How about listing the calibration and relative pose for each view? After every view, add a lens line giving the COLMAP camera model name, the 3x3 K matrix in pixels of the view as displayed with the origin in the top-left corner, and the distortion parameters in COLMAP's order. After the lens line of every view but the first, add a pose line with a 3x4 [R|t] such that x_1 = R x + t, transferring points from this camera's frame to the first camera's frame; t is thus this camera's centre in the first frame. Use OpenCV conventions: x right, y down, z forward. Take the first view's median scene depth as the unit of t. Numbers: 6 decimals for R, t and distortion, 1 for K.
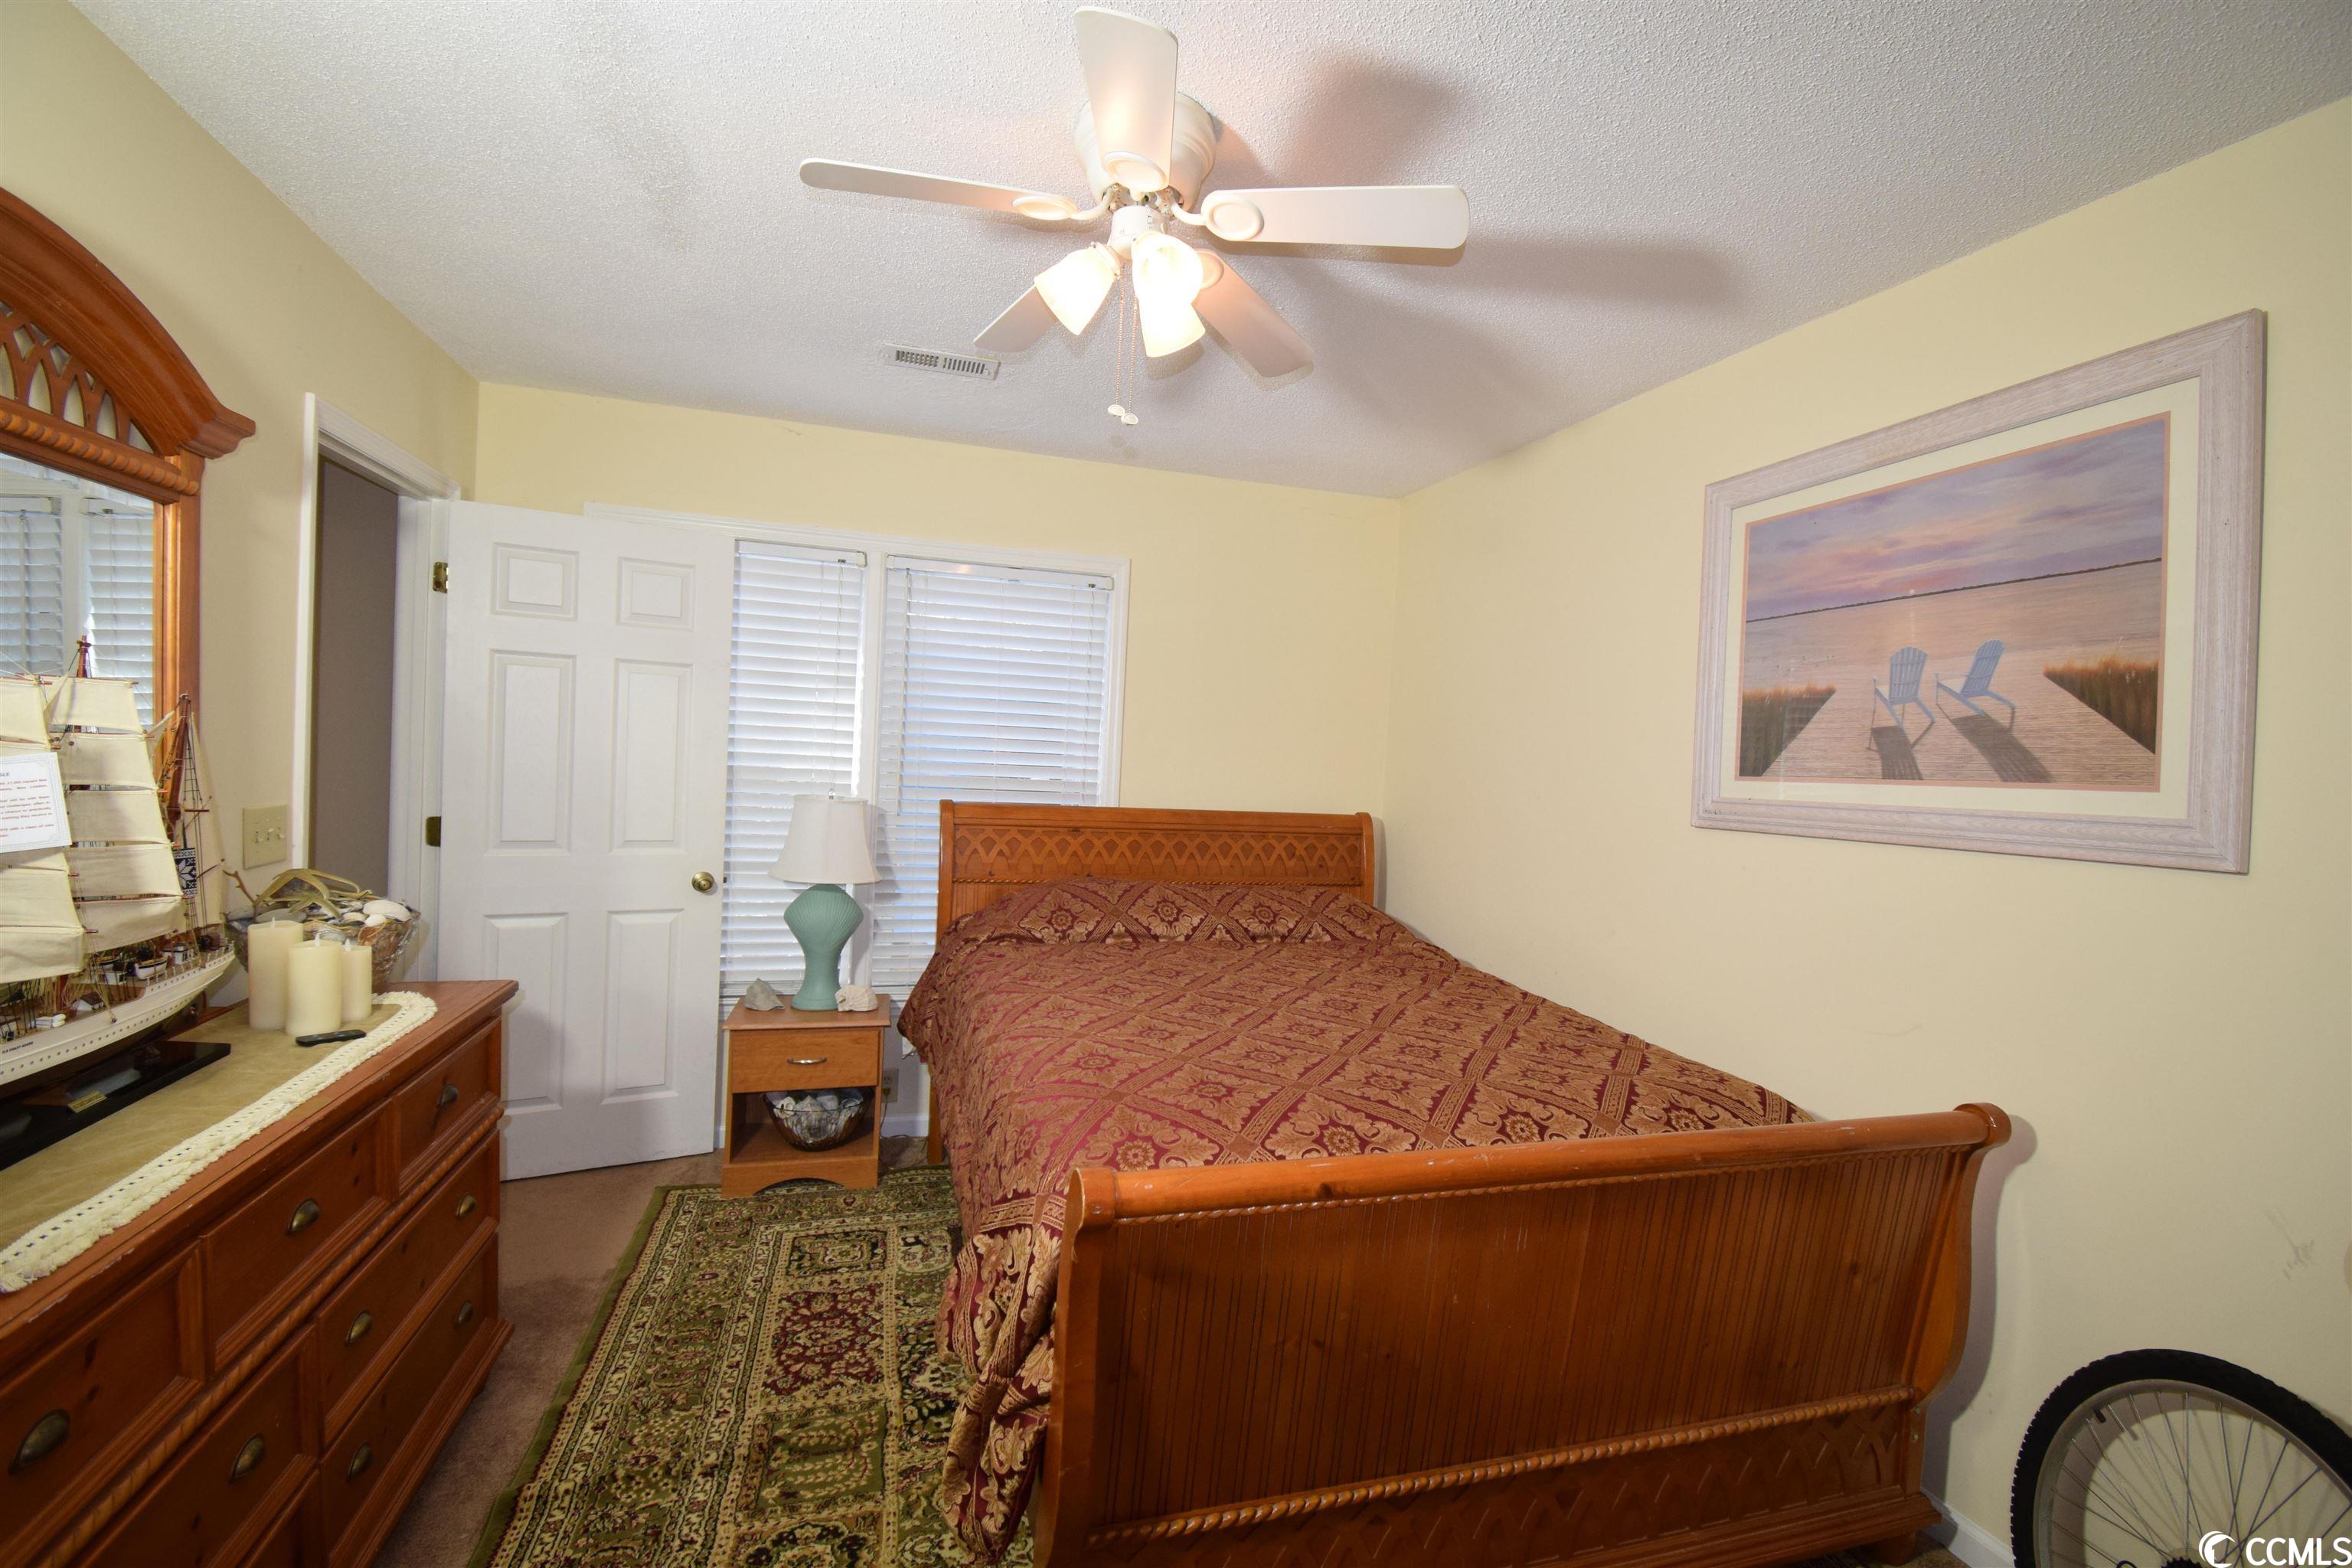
lens RADIAL K [[1023.3, 0, 1176.7], [0, 1023.3, 776.4], [0, 0, 1]] dist [0.022925, -0.027656]
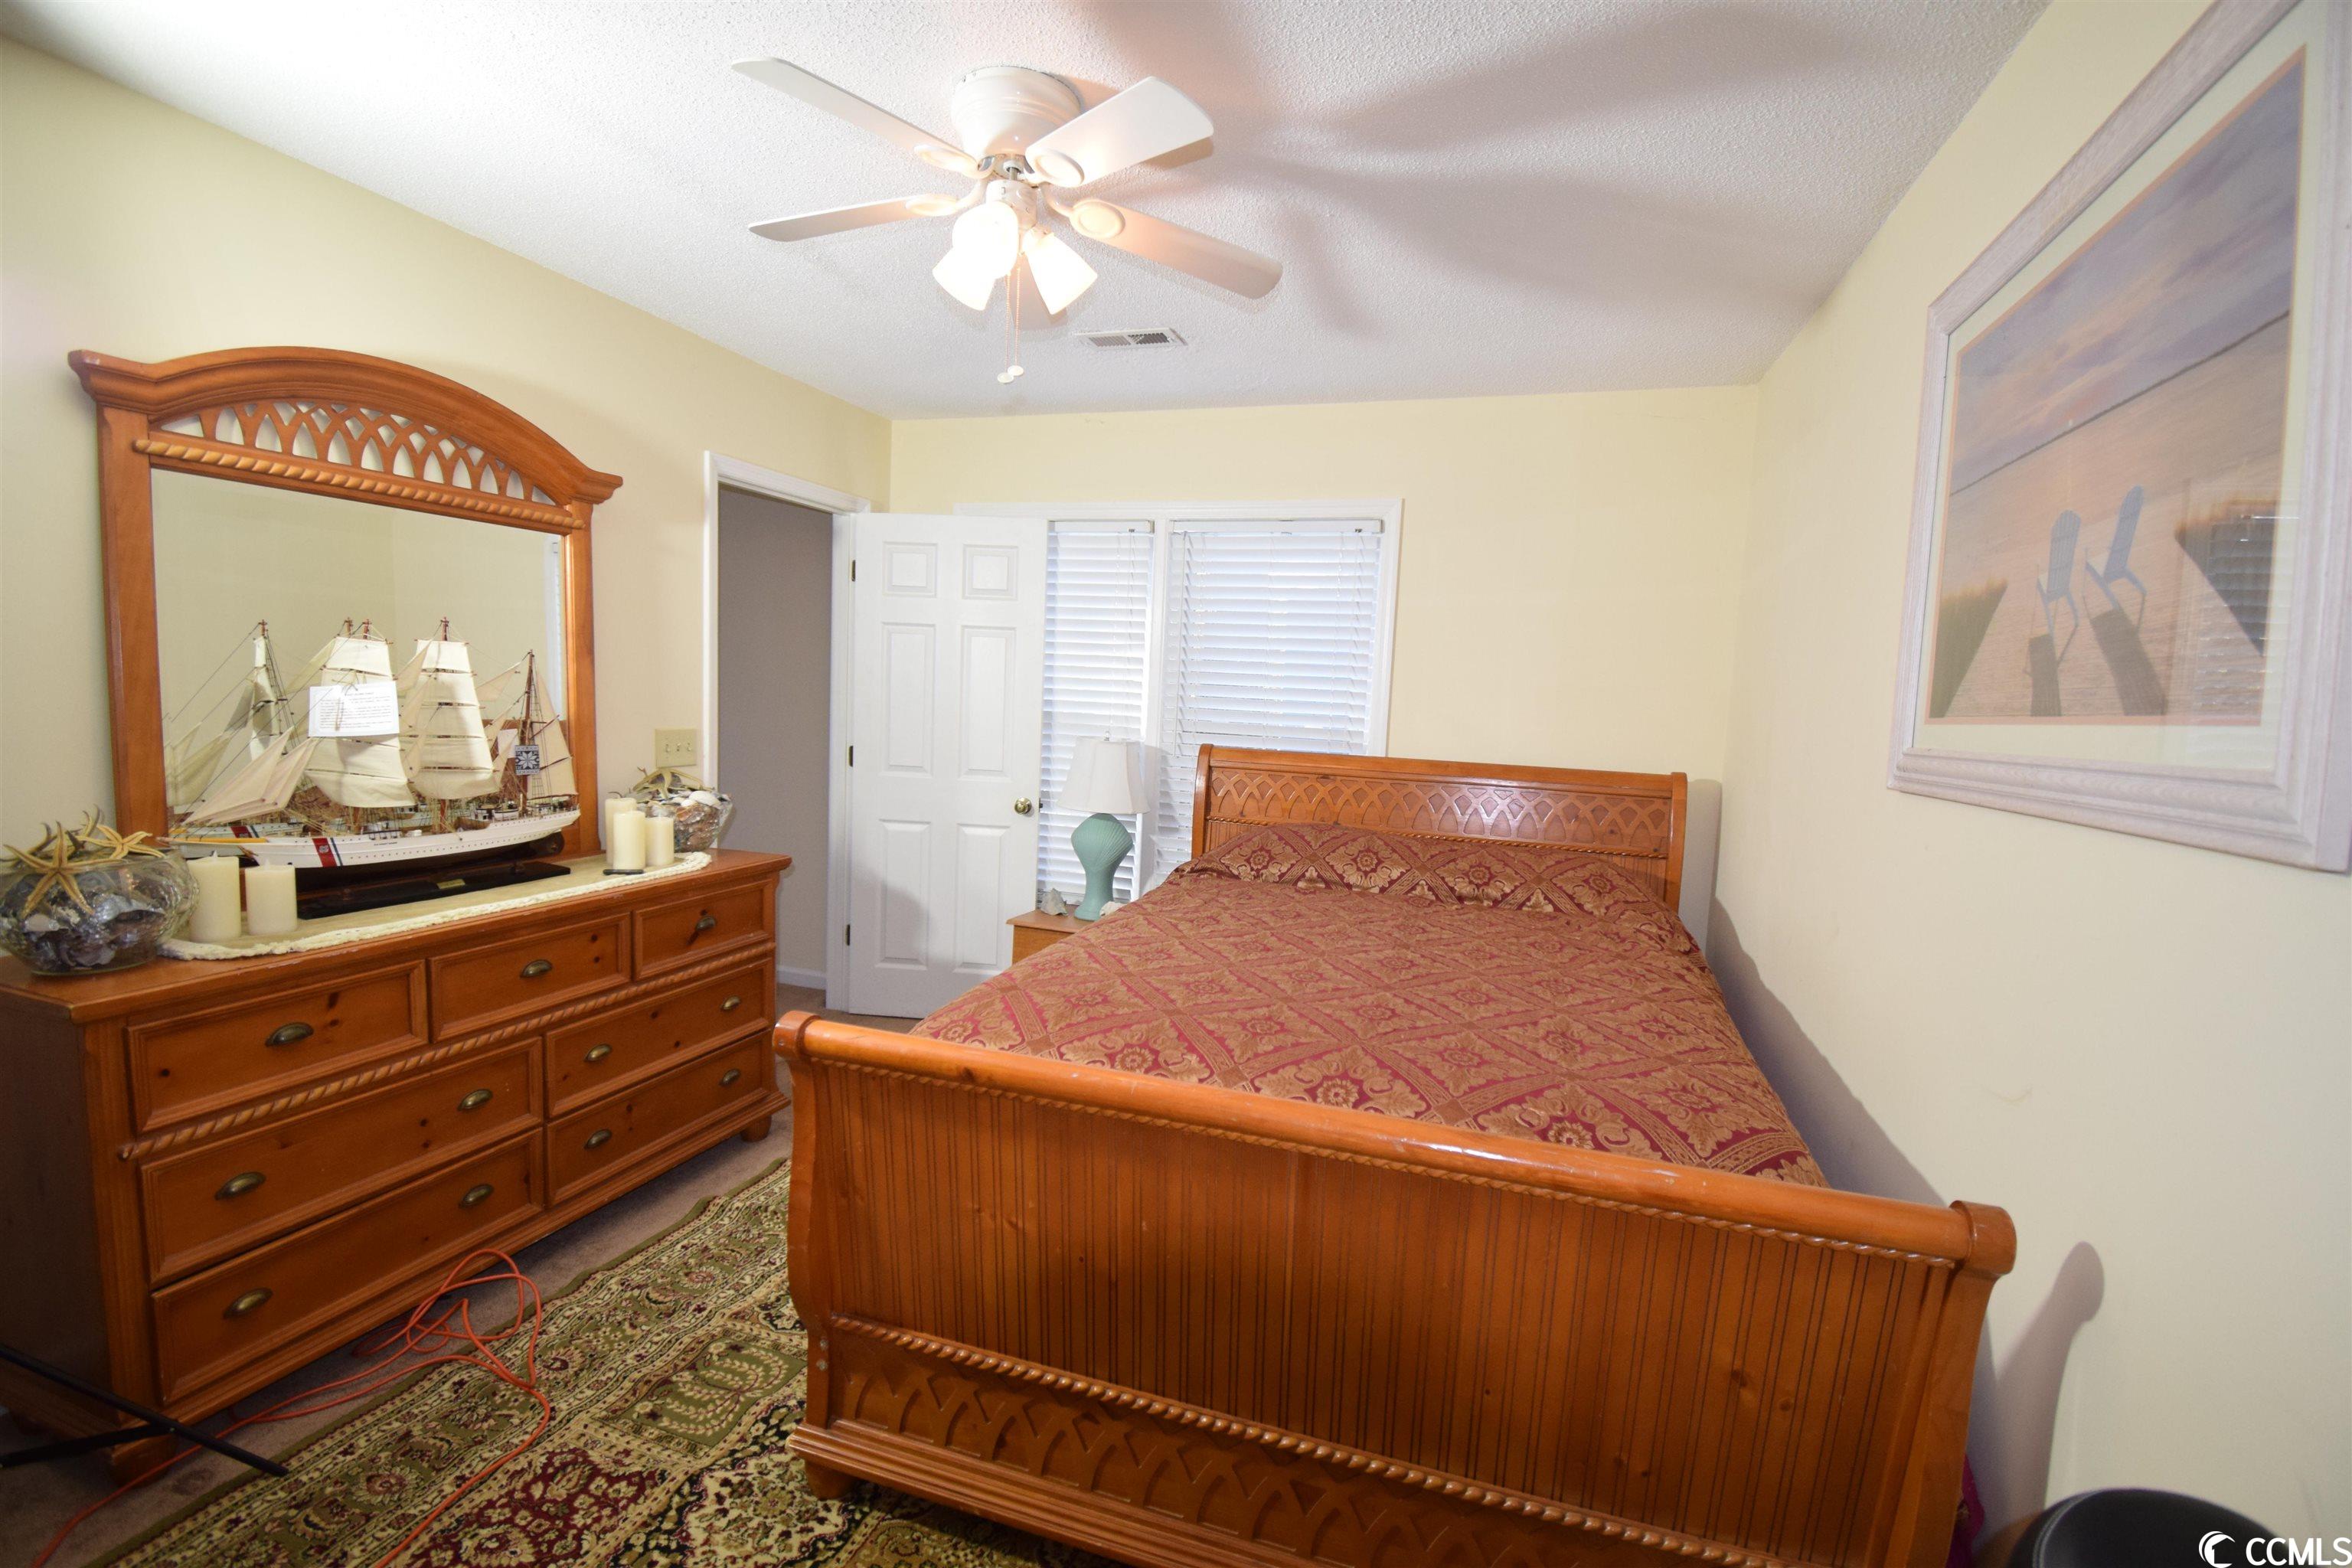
lens RADIAL K [[1023.3, 0, 1176.7], [0, 1023.3, 776.4], [0, 0, 1]] dist [0.022925, -0.027656]
pose [[0.827387, 0.038071, -0.560341, 0.394490], [-0.019320, 0.999039, 0.039349, 0.016963], [0.561300, -0.021731, 0.827327, 0.097762]]
